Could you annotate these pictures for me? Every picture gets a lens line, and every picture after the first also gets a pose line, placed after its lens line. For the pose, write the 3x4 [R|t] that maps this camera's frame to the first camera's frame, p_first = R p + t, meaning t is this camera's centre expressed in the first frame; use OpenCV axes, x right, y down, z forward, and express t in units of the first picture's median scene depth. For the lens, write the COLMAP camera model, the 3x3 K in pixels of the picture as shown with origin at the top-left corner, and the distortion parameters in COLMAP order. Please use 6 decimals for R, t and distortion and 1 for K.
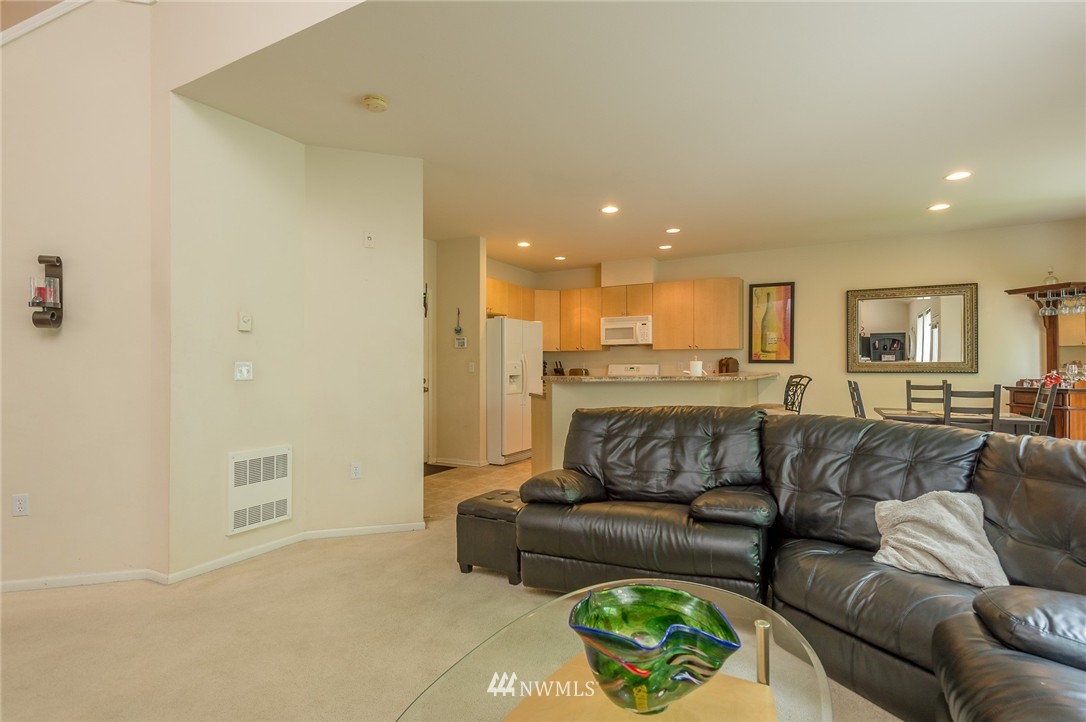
lens RADIAL K [[526.4, 0, 538.6], [0, 526.4, 366.3], [0, 0, 1]] dist [-0.002136, -0.001022]
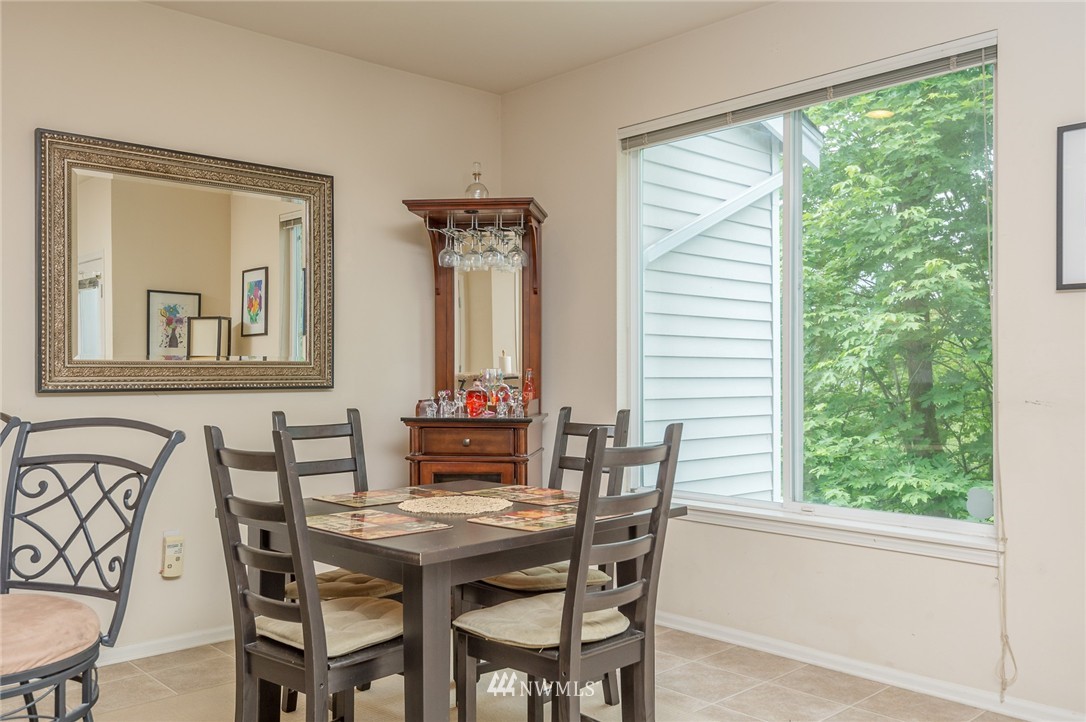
lens RADIAL K [[881.9, 0, 533.5], [0, 881.9, 365.9], [0, 0, 1]] dist [-0.001406, -0.002845]
pose [[0.308998, -0.000725, 0.951062, 0.169664], [0.002889, 0.999996, -0.000176, -0.003166], [-0.951058, 0.002802, 0.308999, 0.519527]]
